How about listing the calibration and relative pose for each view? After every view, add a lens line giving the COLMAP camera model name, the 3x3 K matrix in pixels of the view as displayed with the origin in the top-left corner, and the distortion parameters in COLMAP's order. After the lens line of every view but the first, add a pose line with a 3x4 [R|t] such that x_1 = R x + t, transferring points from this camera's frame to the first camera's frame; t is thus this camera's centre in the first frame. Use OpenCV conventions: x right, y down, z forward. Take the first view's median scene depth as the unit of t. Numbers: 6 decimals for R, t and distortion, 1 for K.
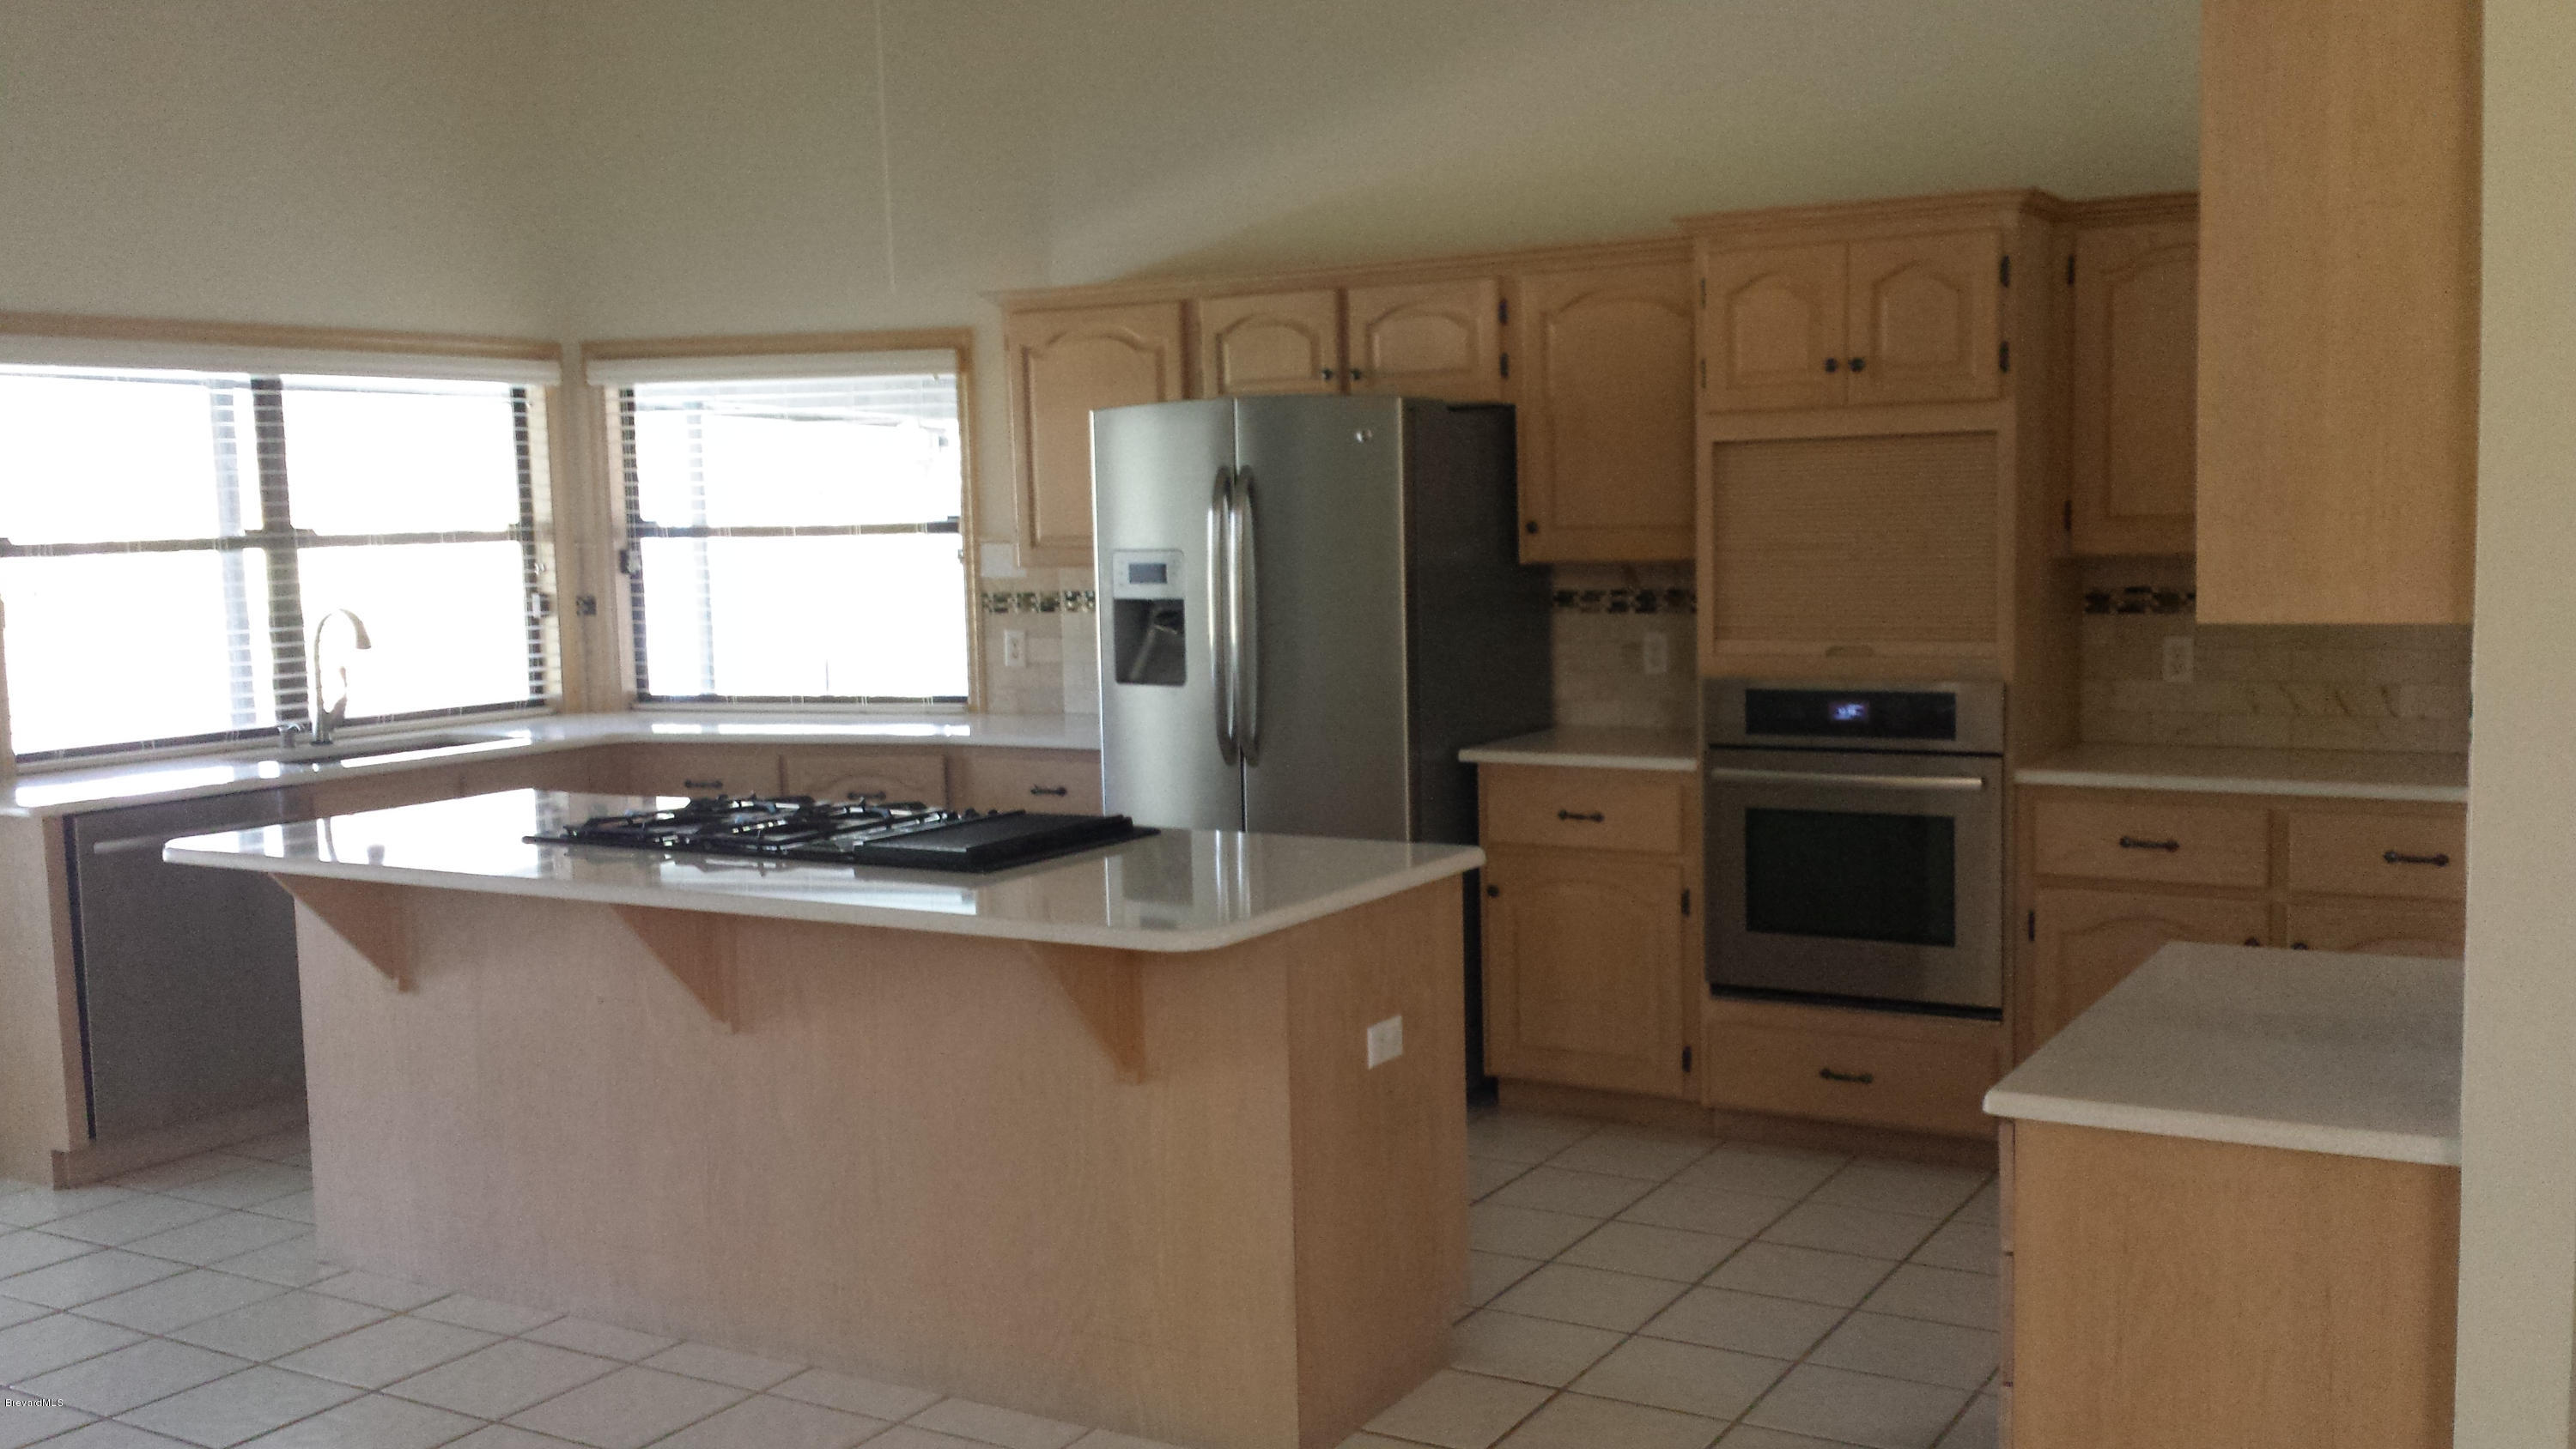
lens RADIAL K [[2358.3, 0, 1288.0], [0, 2358.3, 724.5], [0, 0, 1]] dist [0.117584, -0.356119]
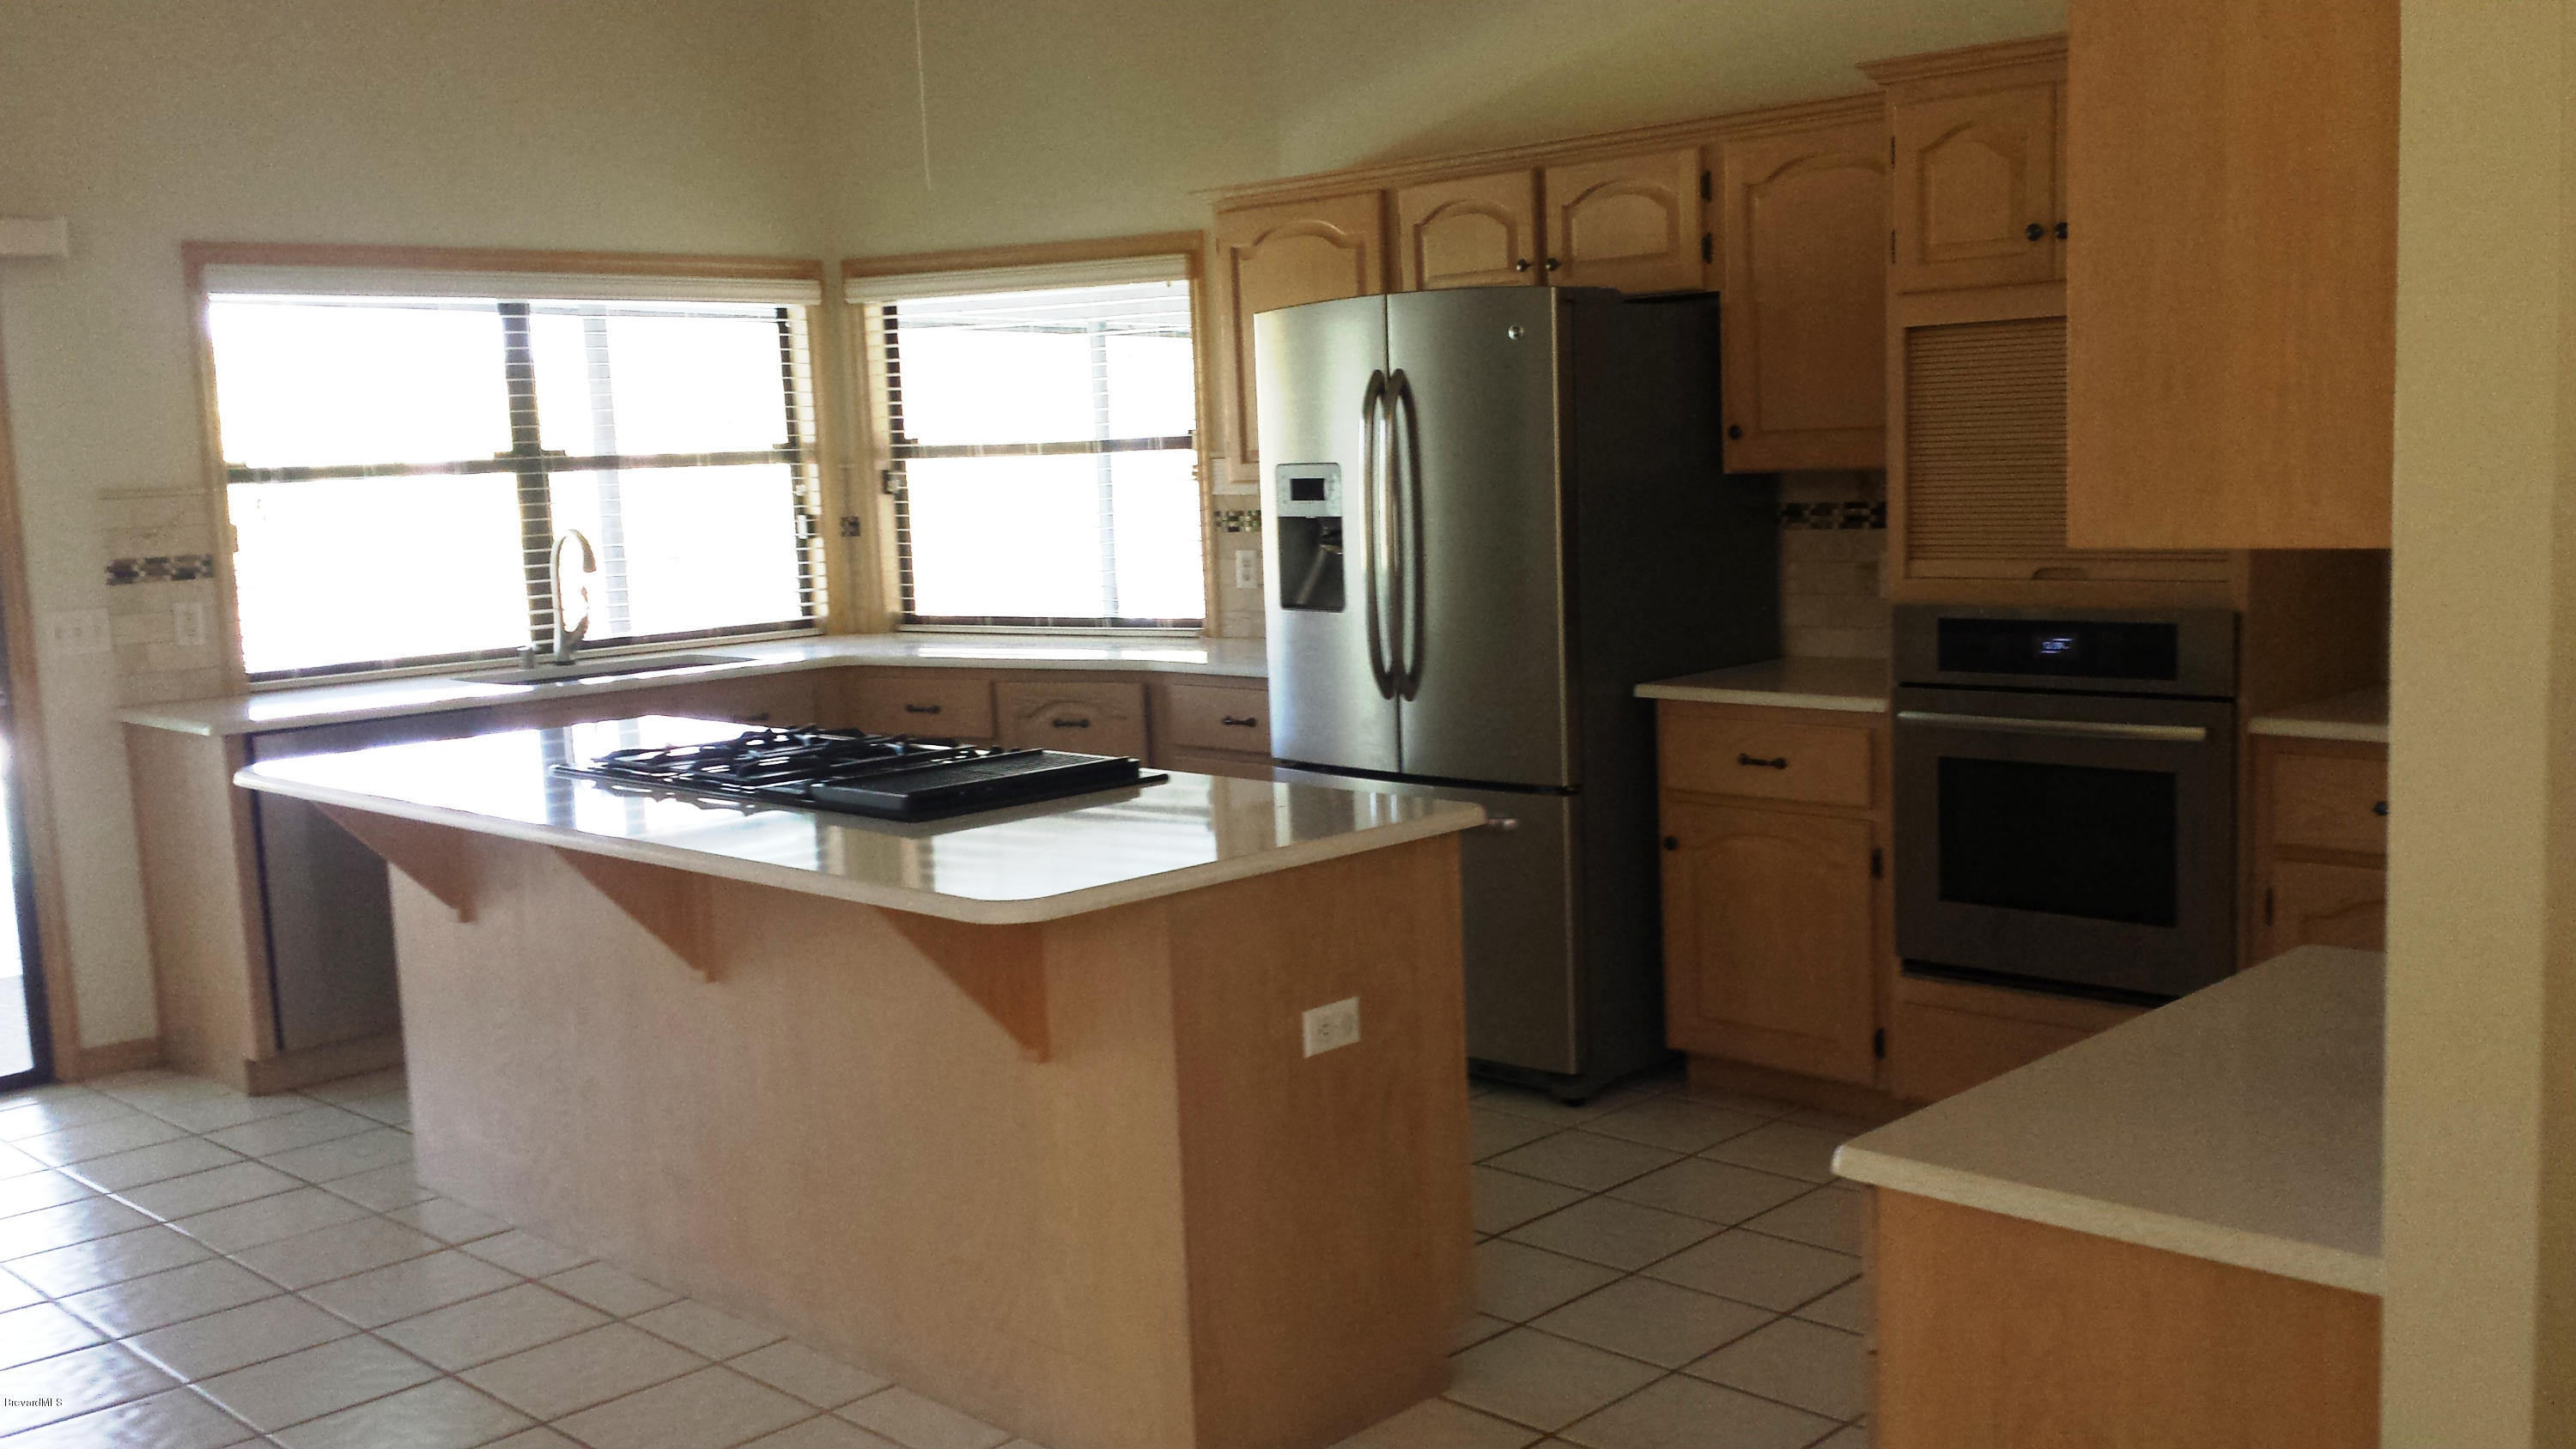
lens RADIAL K [[2343.8, 0, 1288.0], [0, 2343.8, 724.5], [0, 0, 1]] dist [0.123353, -0.359622]
pose [[0.971600, 0.014755, -0.236170, 0.144134], [-0.006186, 0.999297, 0.036984, -0.005762], [0.236550, -0.034472, 0.971008, 0.100417]]
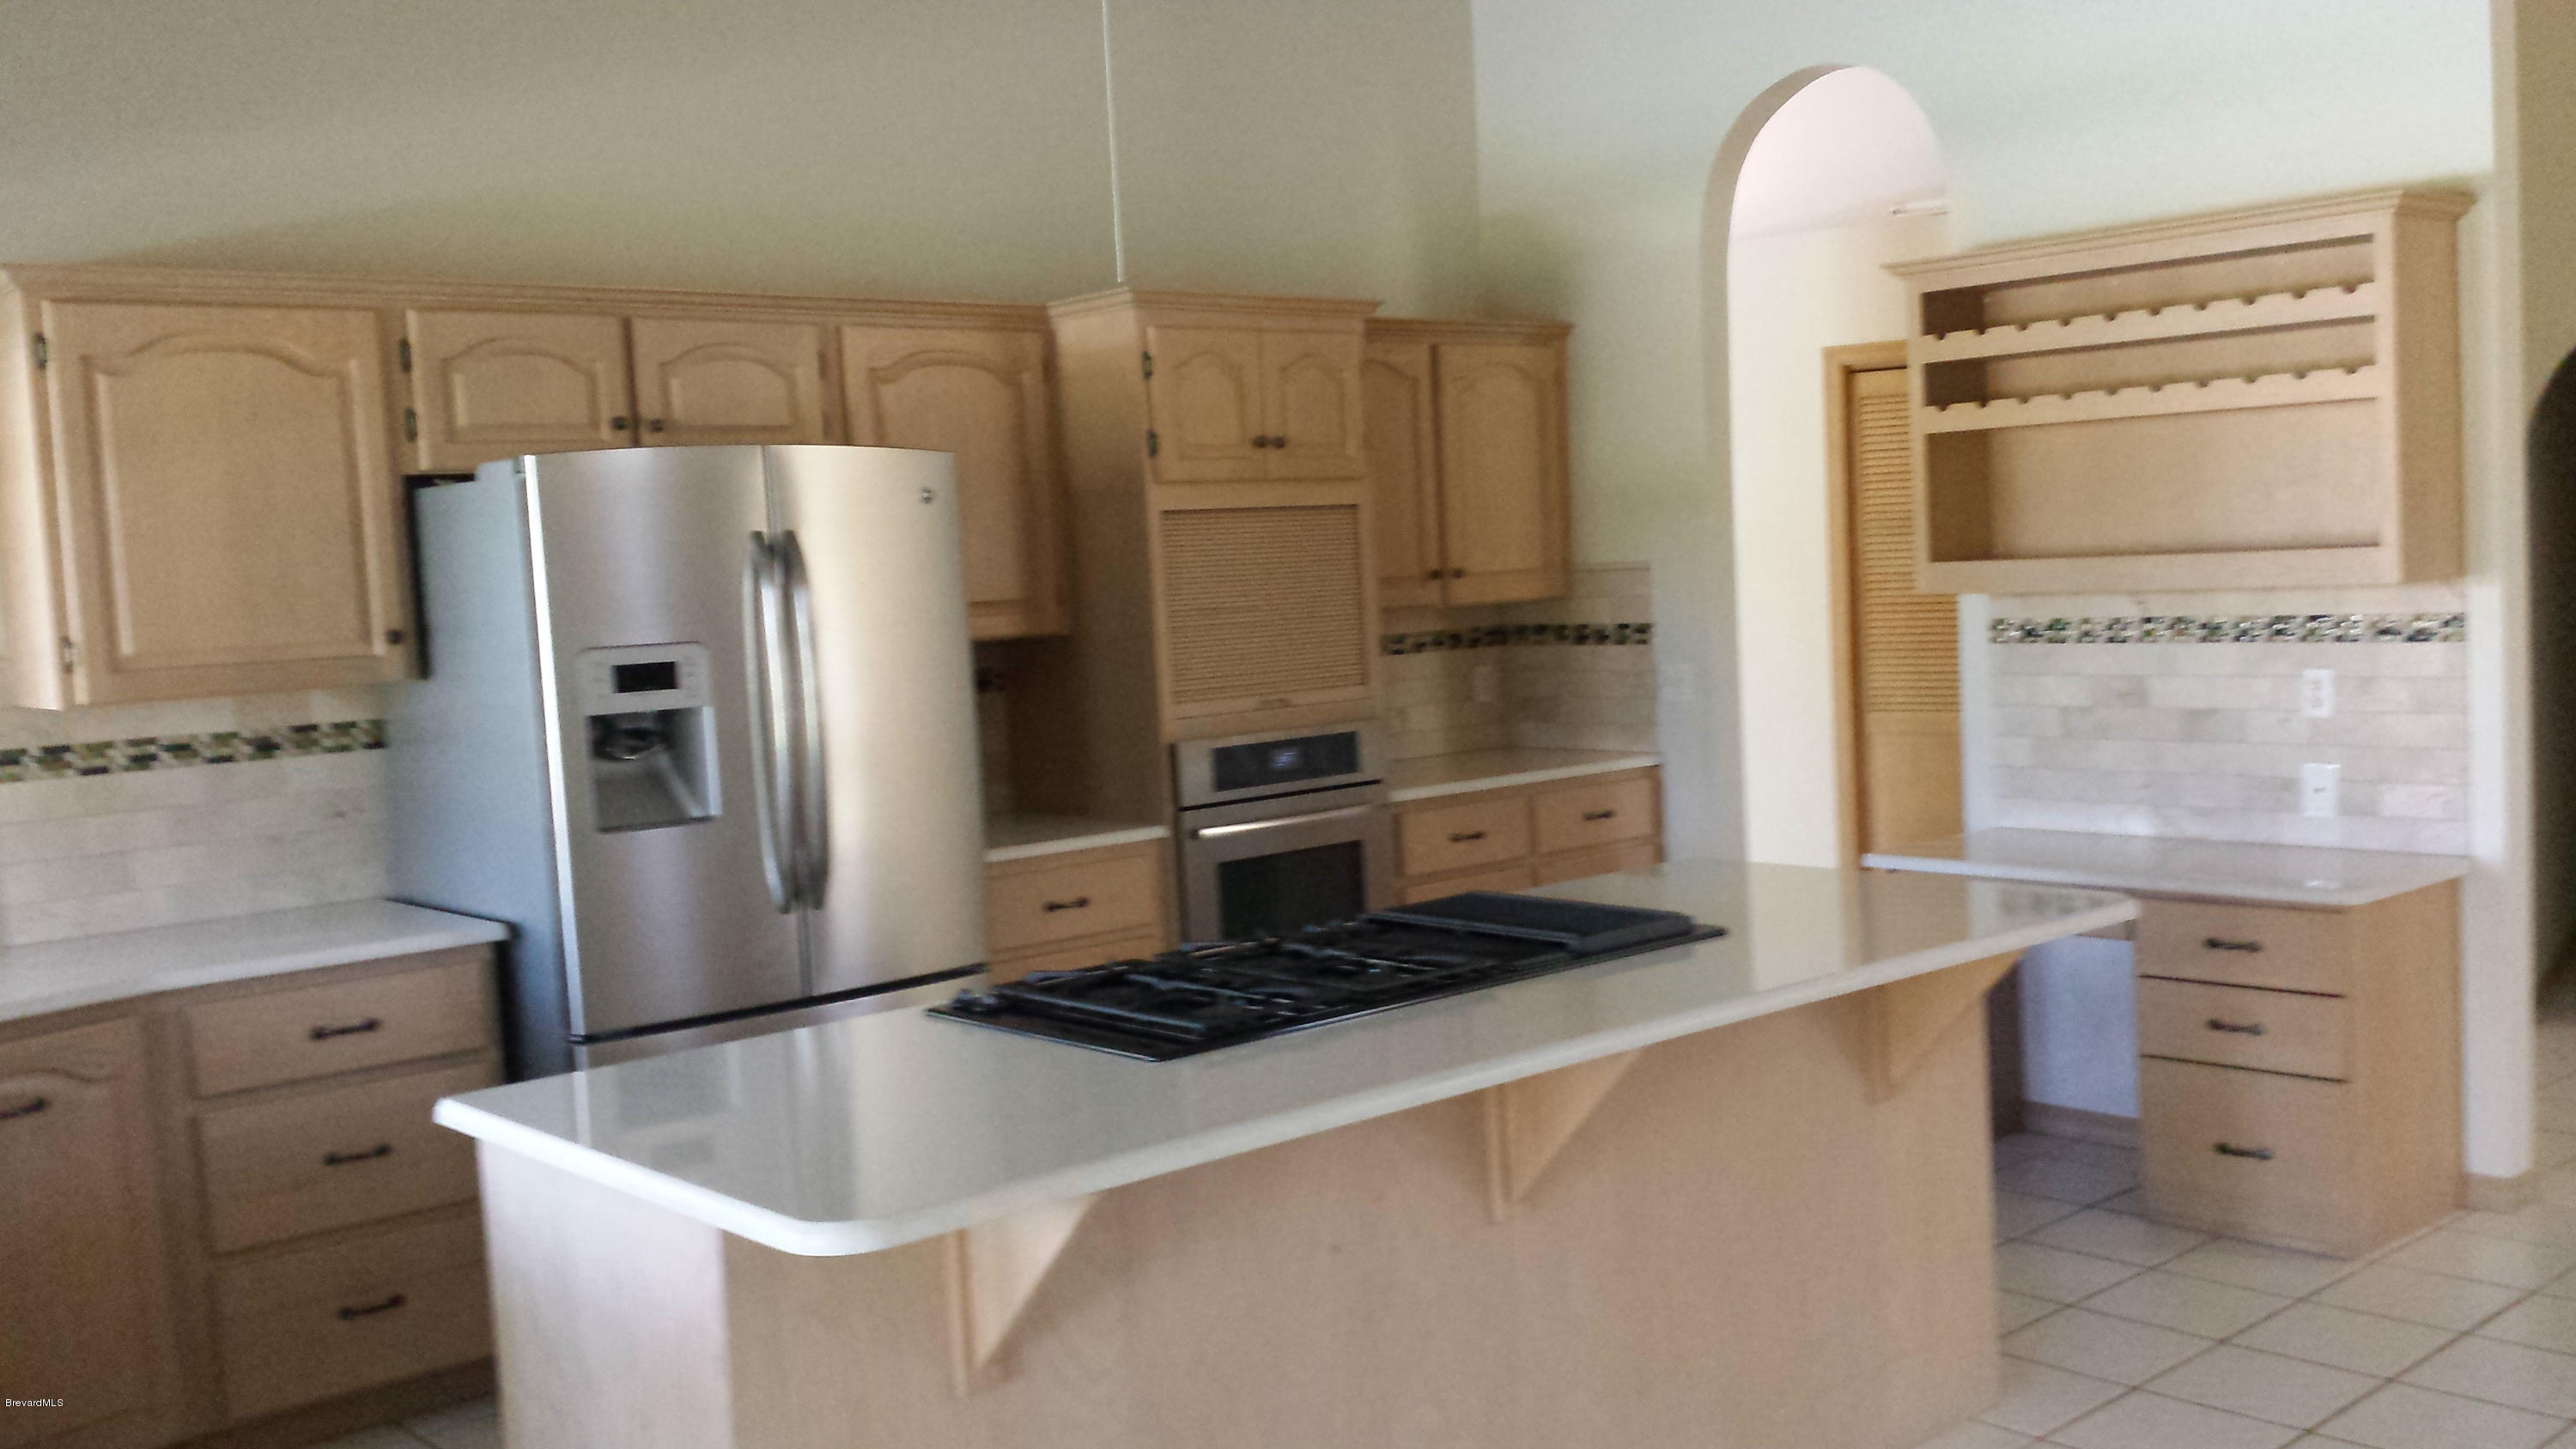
lens RADIAL K [[2358.3, 0, 1288.0], [0, 2358.3, 724.5], [0, 0, 1]] dist [0.117584, -0.356119]
pose [[0.300502, -0.062057, 0.951760, -0.671777], [0.129519, 0.991293, 0.023741, -0.039424], [-0.944946, 0.116137, 0.305923, 0.561955]]
